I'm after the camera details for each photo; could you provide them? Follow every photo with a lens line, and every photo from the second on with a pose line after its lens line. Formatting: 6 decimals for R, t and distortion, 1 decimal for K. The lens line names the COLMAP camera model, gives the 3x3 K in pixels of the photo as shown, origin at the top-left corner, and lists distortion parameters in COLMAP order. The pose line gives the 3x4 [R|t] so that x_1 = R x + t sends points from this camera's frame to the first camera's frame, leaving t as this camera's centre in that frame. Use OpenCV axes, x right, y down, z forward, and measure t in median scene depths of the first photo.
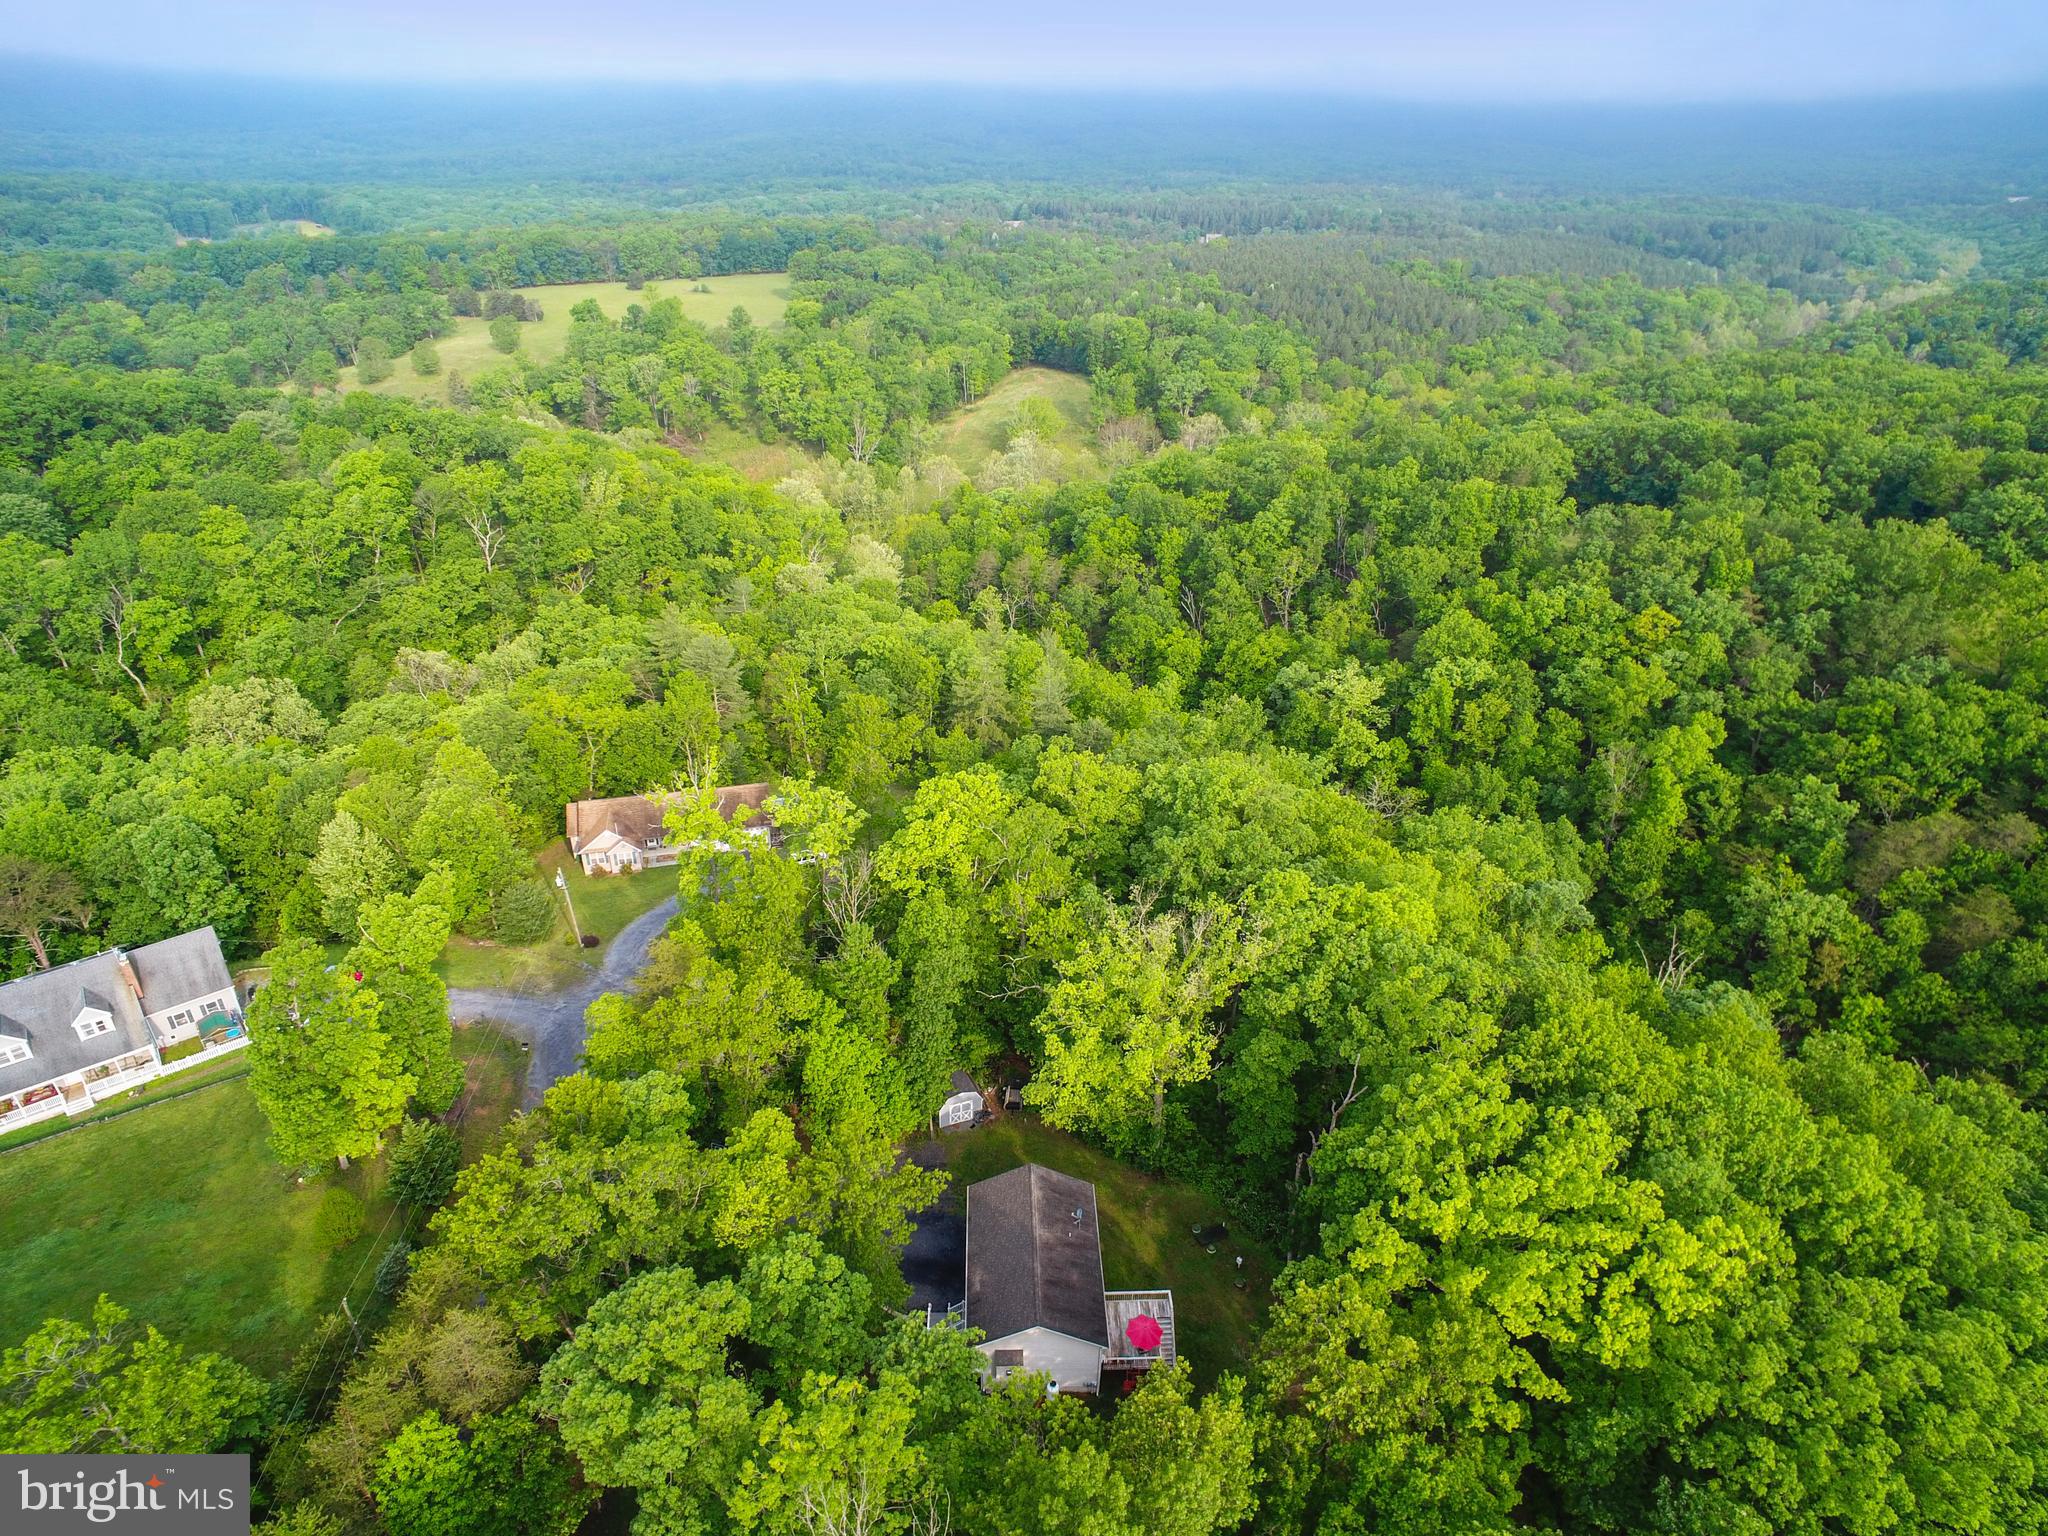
lens RADIAL K [[1195.2, 0, 1018.1], [0, 1195.2, 764.2], [0, 0, 1]] dist [-0.085758, 0.068328]
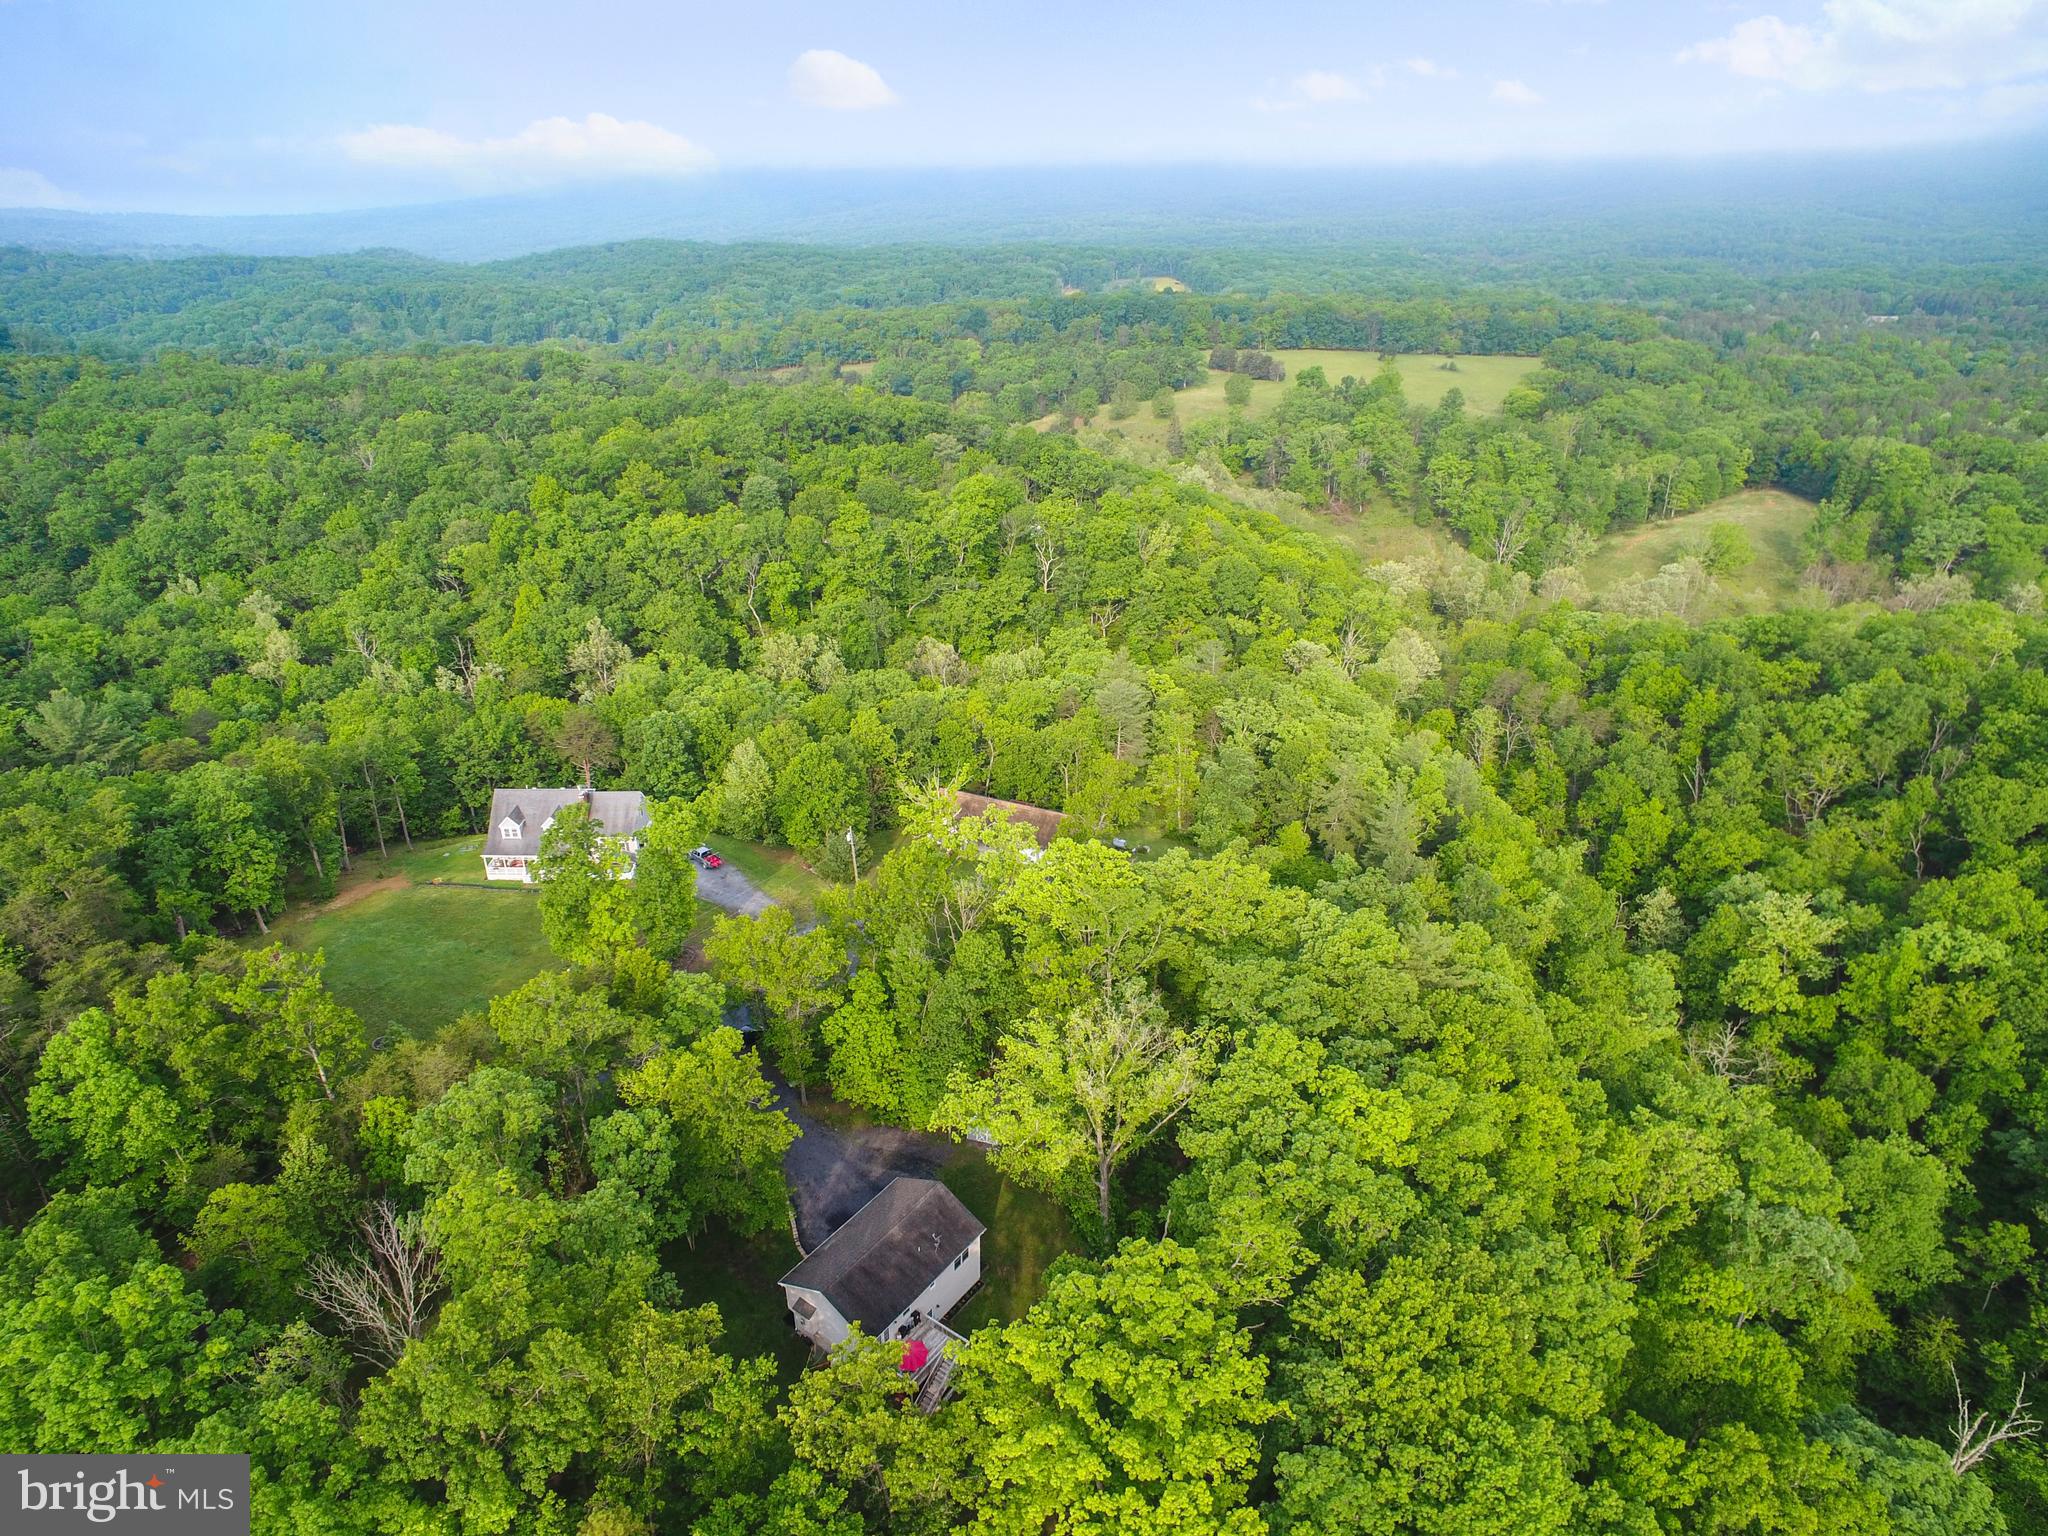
lens RADIAL K [[1195.2, 0, 1015.2], [0, 1195.2, 770.1], [0, 0, 1]] dist [-0.085758, 0.068328]
pose [[0.791261, 0.259693, -0.553594, 0.248666], [-0.283901, 0.957864, 0.043553, -0.042248], [0.541578, 0.122704, 0.831647, 0.031622]]
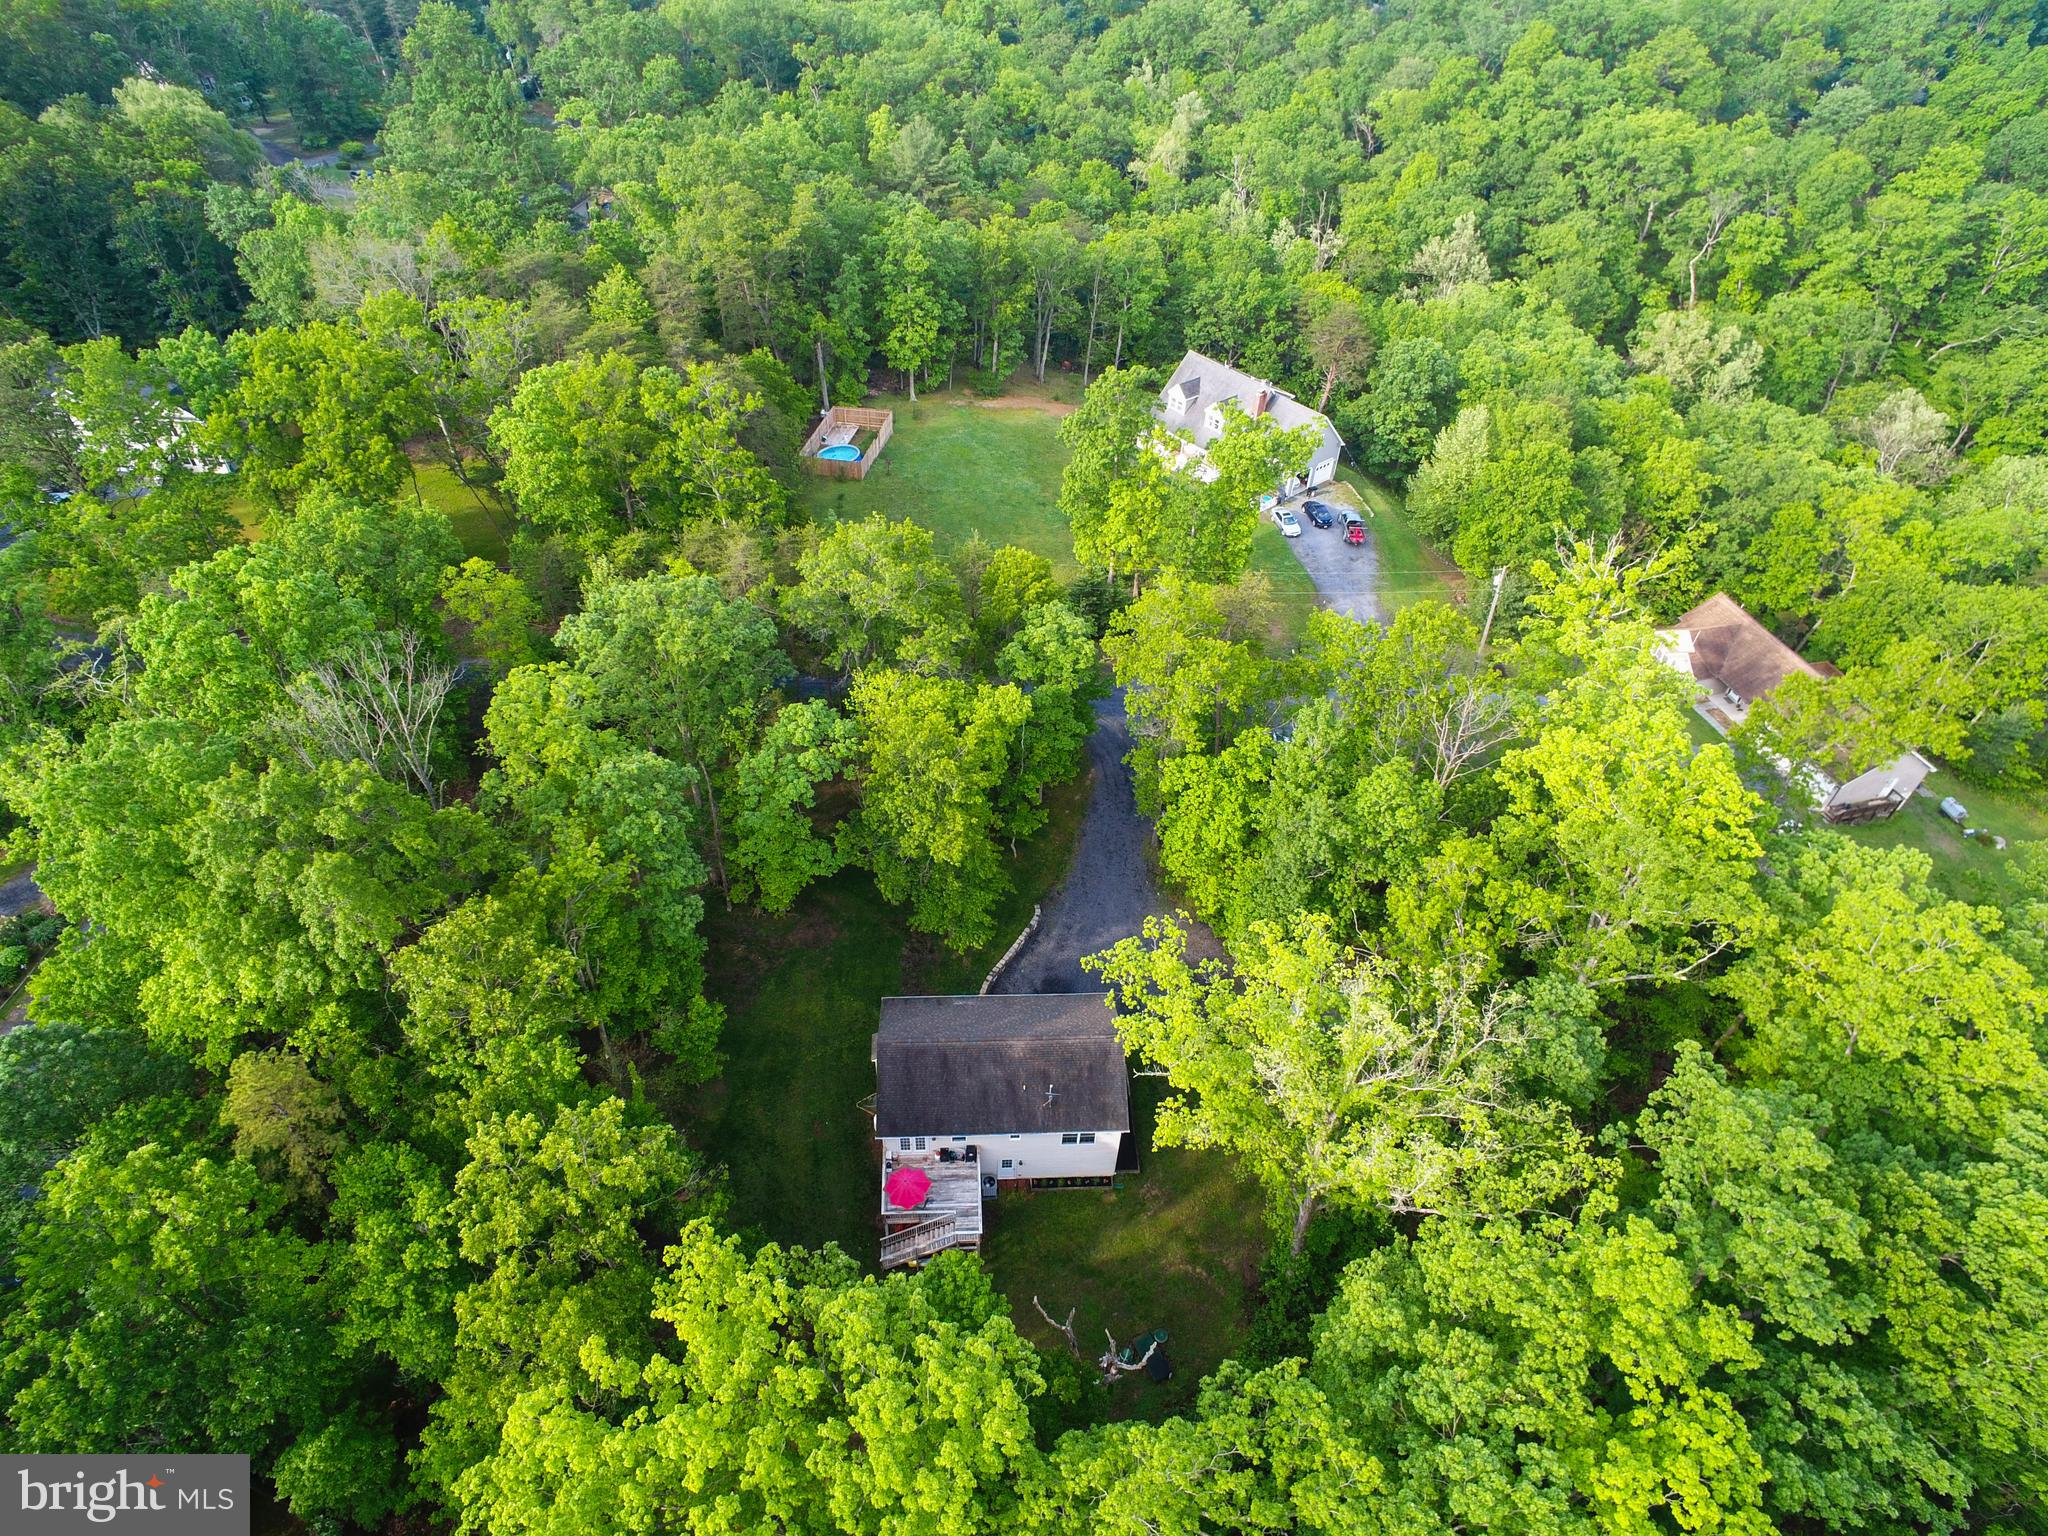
lens RADIAL K [[1195.2, 0, 1012.3], [0, 1195.2, 767.0], [0, 0, 1]] dist [-0.085758, 0.068328]
pose [[0.016368, 0.665755, -0.745991, 0.200120], [-0.487892, 0.656556, 0.575235, -0.079888], [0.872750, 0.354548, 0.335563, 0.271817]]
